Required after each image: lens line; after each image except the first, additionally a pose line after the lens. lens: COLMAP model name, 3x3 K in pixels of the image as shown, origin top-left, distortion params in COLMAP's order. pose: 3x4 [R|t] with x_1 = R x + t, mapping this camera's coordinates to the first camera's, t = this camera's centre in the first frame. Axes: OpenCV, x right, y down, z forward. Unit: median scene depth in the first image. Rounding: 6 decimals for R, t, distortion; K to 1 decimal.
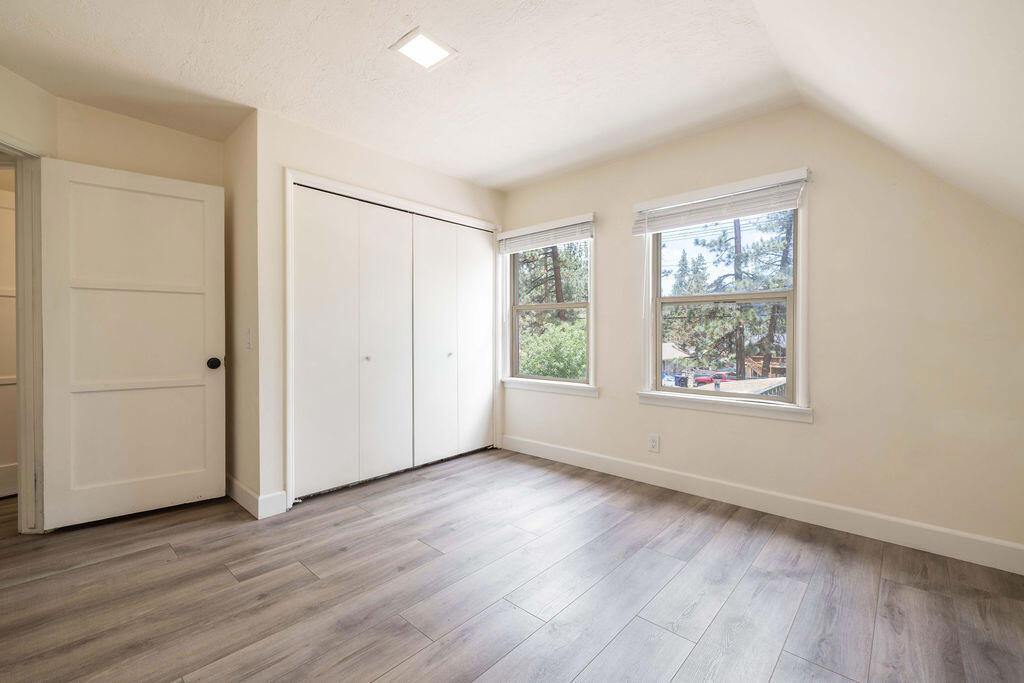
lens RADIAL K [[433.5, 0, 509.2], [0, 433.5, 333.2], [0, 0, 1]] dist [0.001241, 0.000128]
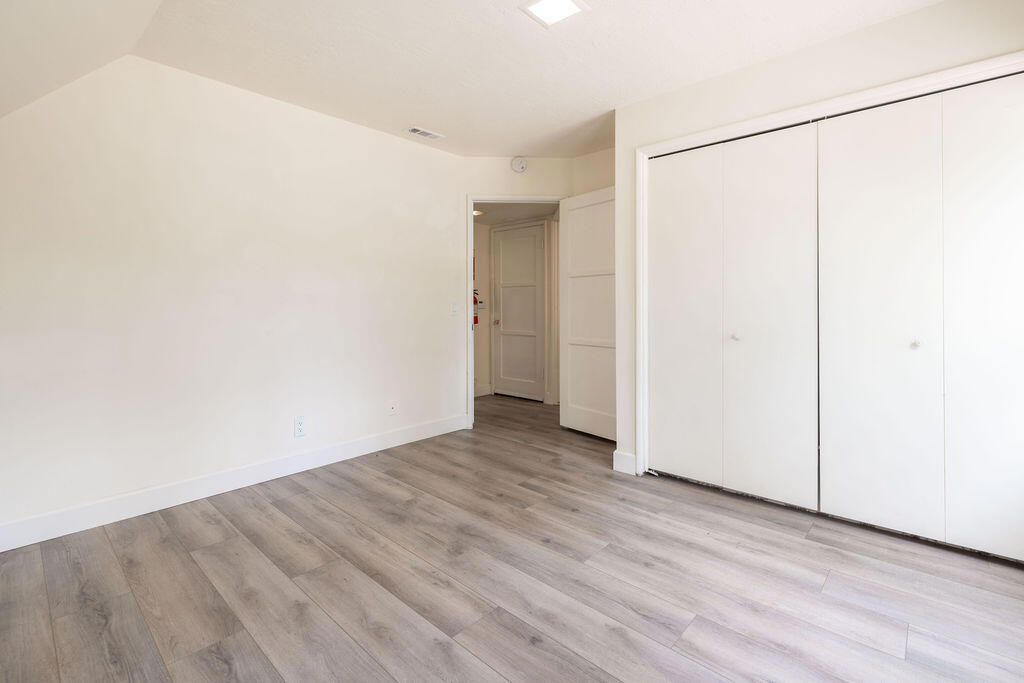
lens RADIAL K [[462.9, 0, 483.5], [0, 462.9, 319.6], [0, 0, 1]] dist [0.001494, 0.000098]
pose [[-0.024258, 0.028718, -0.999293, 0.635639], [0.003526, 0.999584, 0.028641, -0.000107], [0.999700, -0.002828, -0.024349, 0.692391]]
